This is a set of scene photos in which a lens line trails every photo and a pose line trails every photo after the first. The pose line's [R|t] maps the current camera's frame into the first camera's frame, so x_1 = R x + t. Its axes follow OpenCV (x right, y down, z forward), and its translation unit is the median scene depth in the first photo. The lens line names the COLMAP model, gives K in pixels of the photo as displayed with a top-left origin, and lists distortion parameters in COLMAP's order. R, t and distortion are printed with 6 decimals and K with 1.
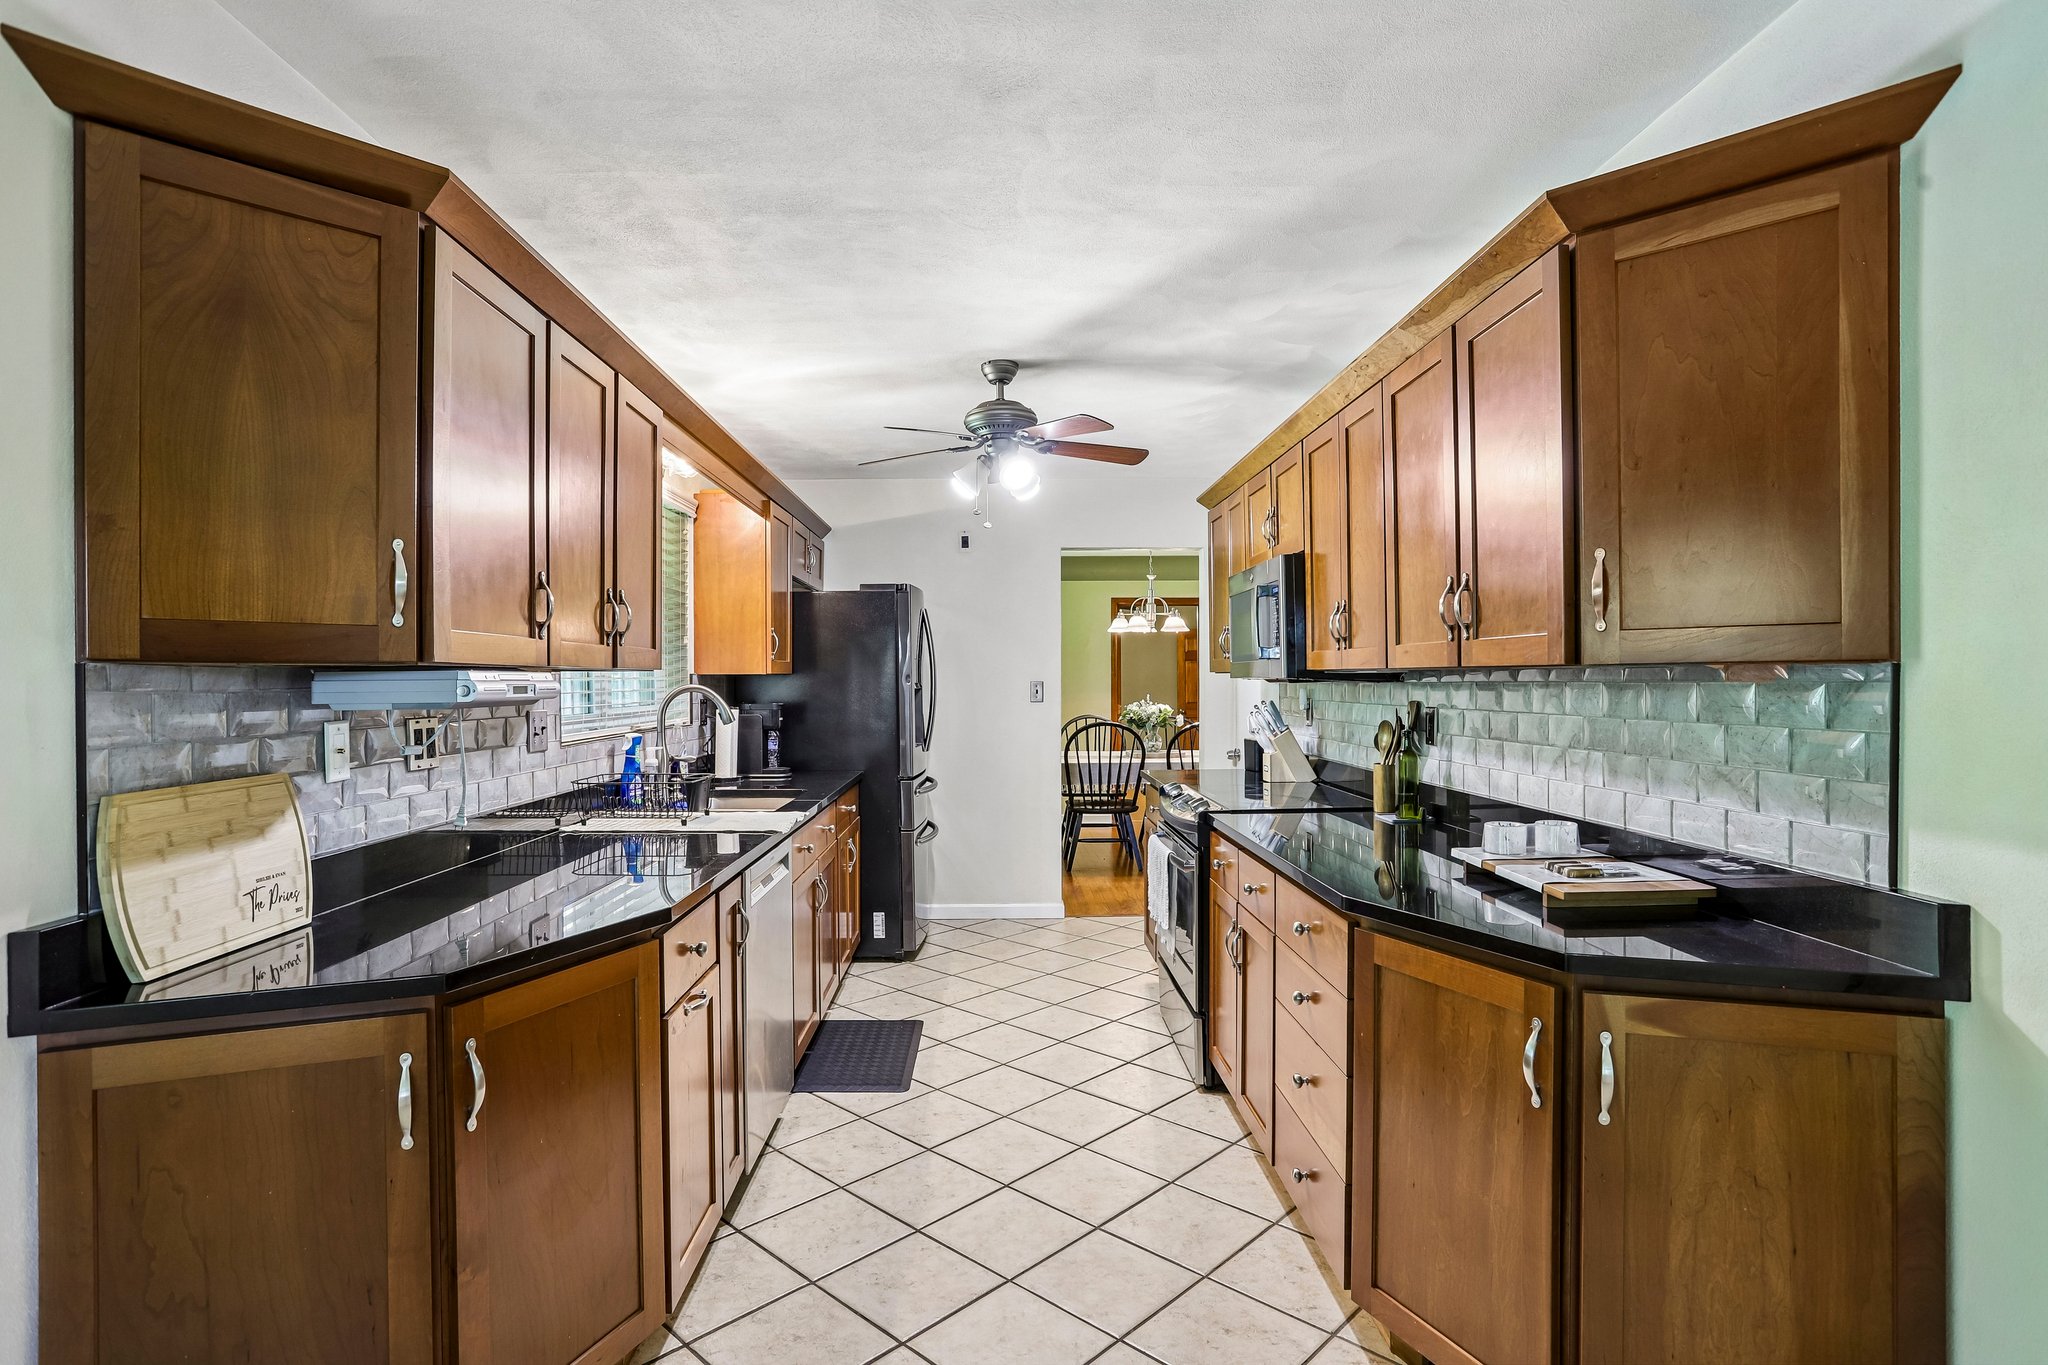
lens RADIAL K [[1023.3, 0, 1009.7], [0, 1023.3, 681.8], [0, 0, 1]] dist [-0.074941, 0.036616]
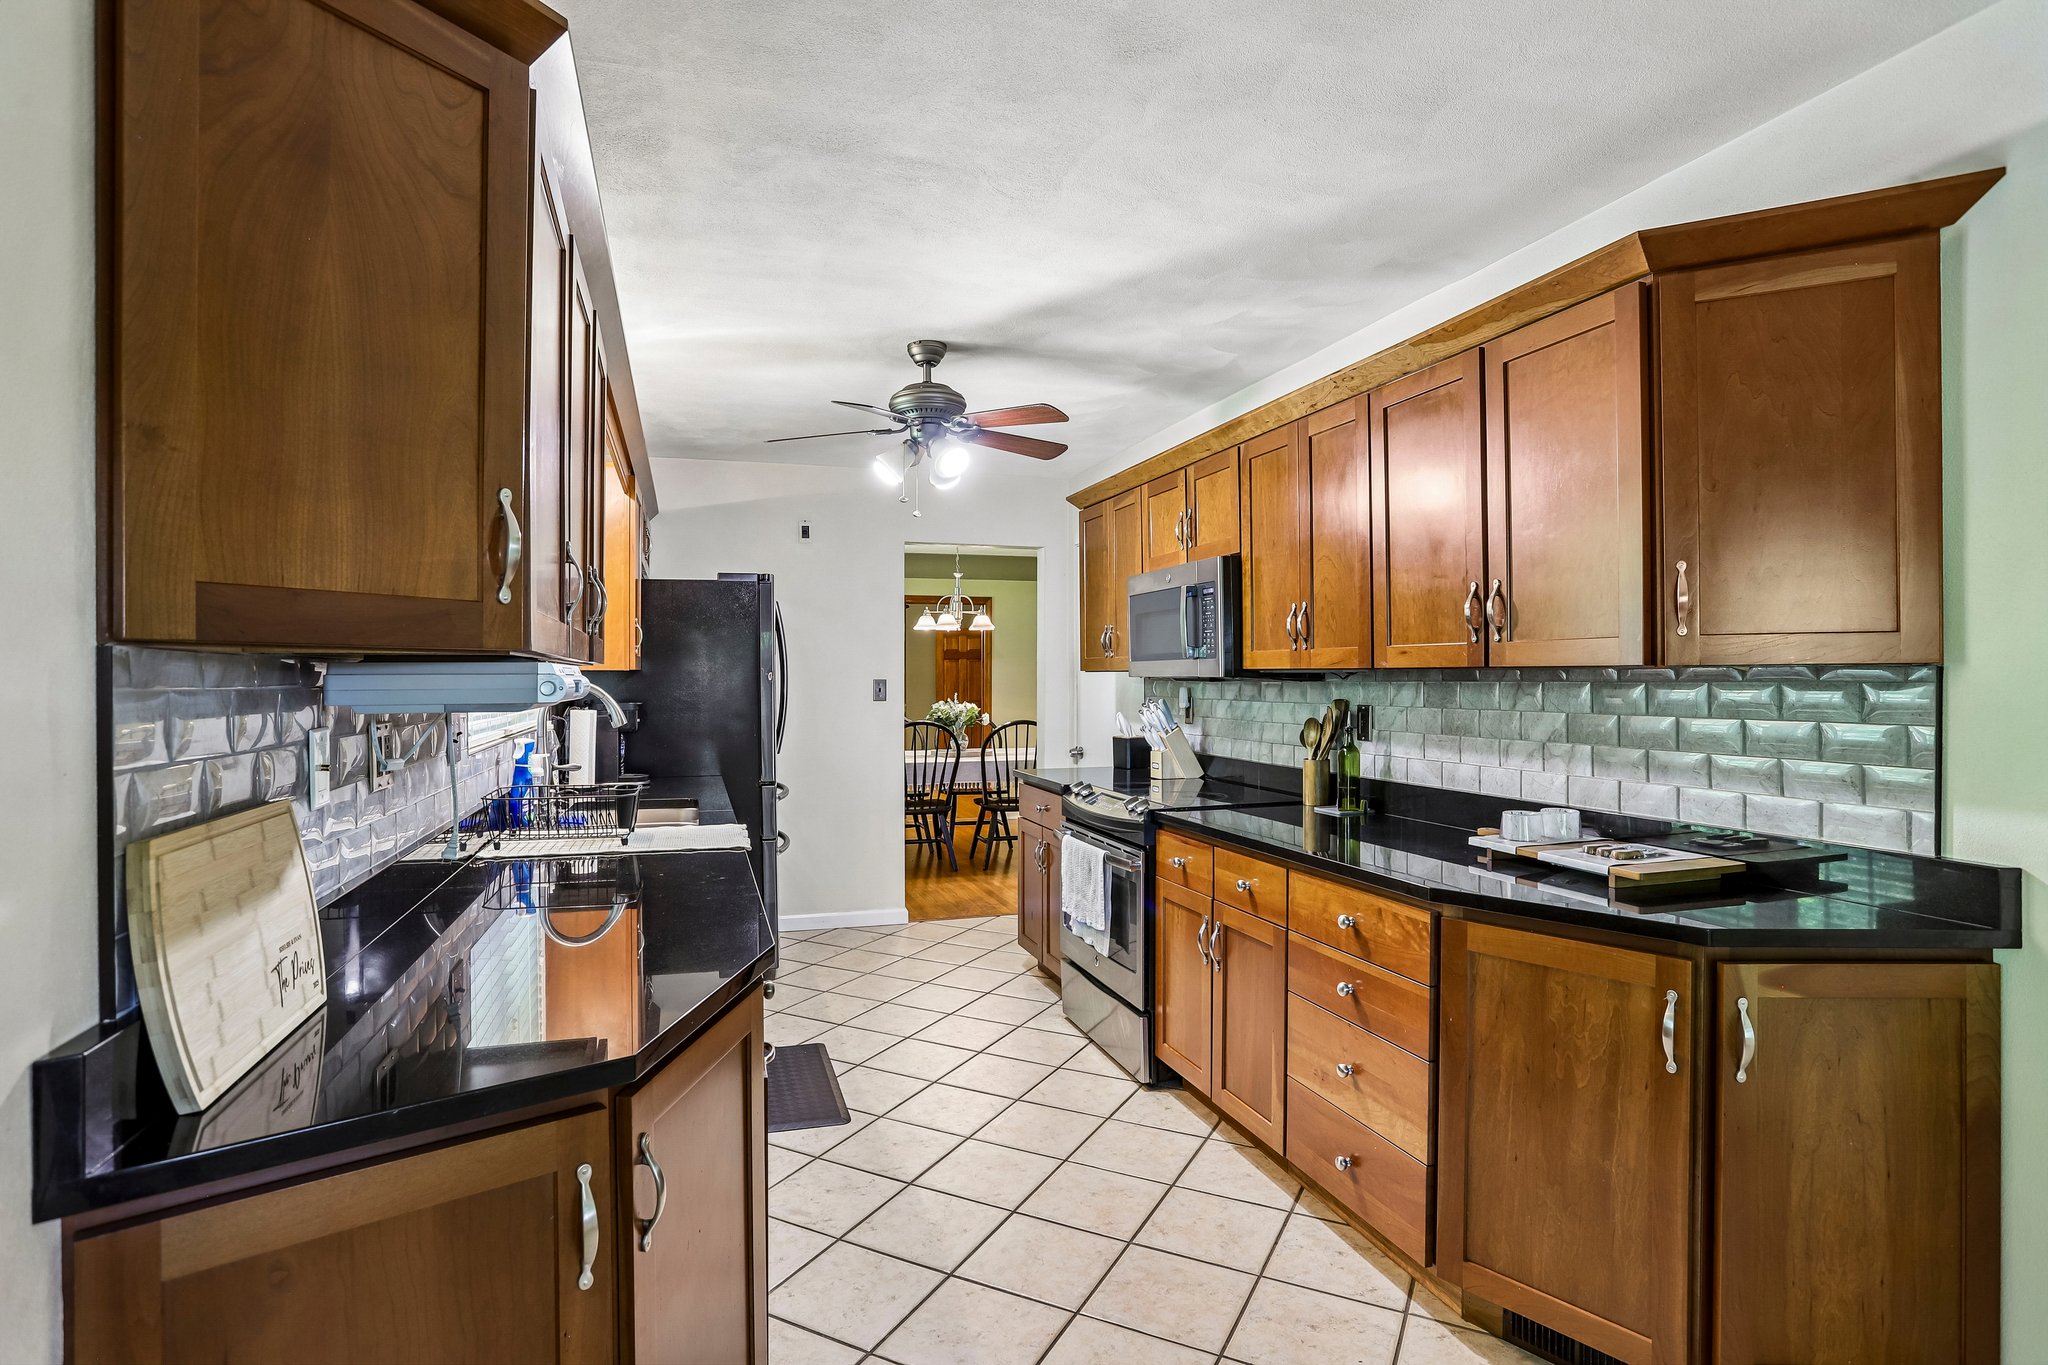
lens RADIAL K [[1023.3, 0, 1009.7], [0, 1023.3, 681.8], [0, 0, 1]] dist [-0.074941, 0.036616]
pose [[0.960694, 0.003101, 0.277592, -0.385419], [-0.003454, 0.999994, 0.000781, 0.001926], [-0.277587, -0.001709, 0.960699, 0.133383]]
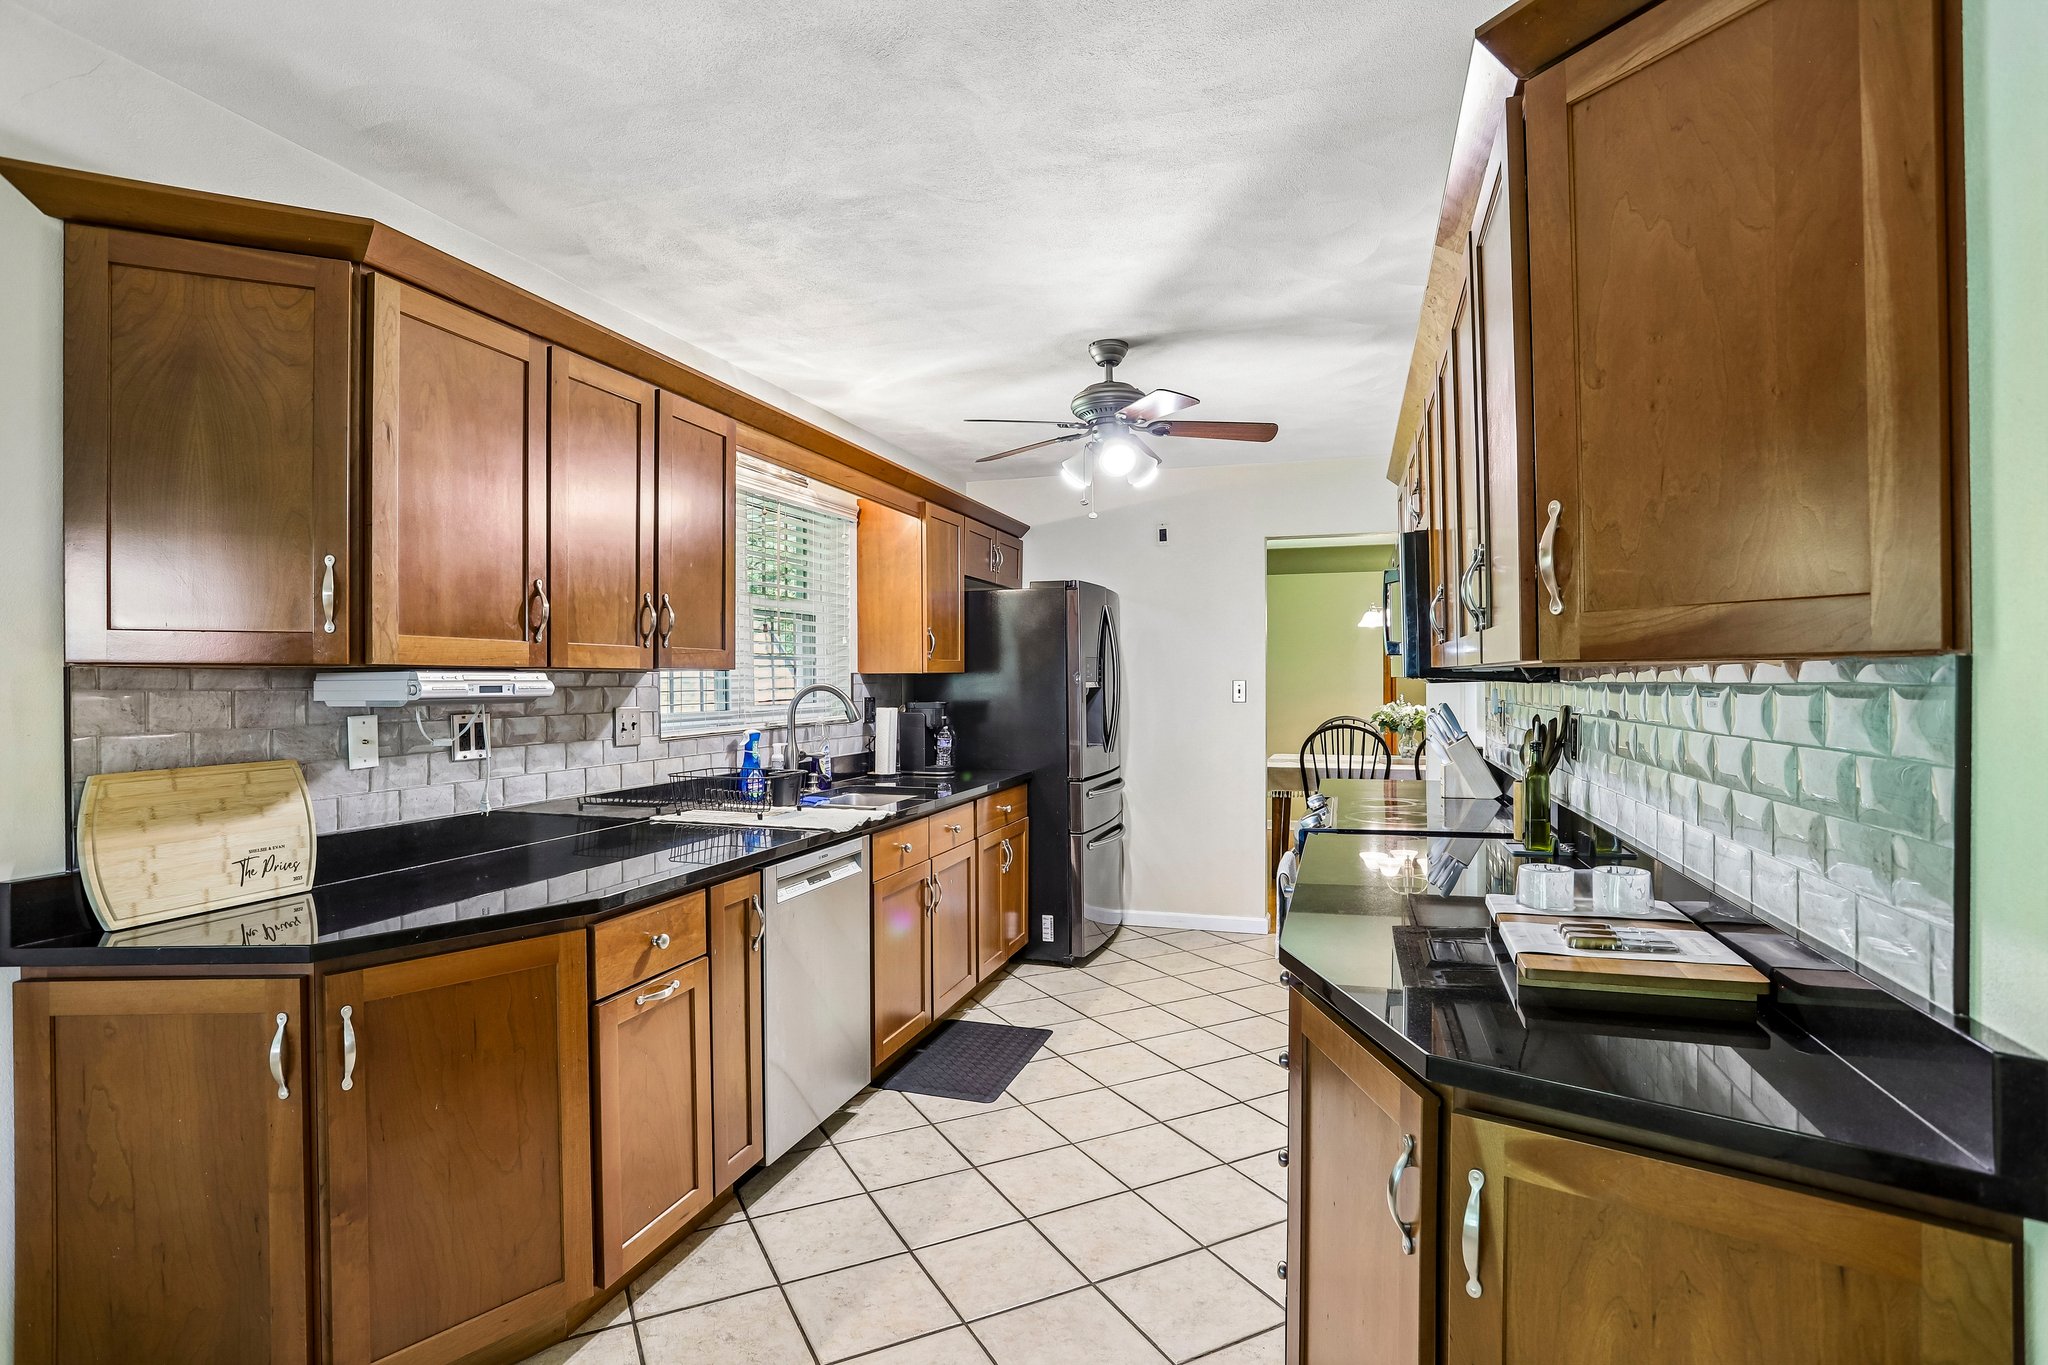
lens RADIAL K [[1015.0, 0, 1011.3], [0, 1015.0, 680.0], [0, 0, 1]] dist [-0.079068, 0.035789]
pose [[0.946063, 0.001135, -0.323980, 0.401019], [-0.001045, 0.999999, 0.000451, -0.002793], [0.323980, -0.000088, 0.946064, 0.168997]]
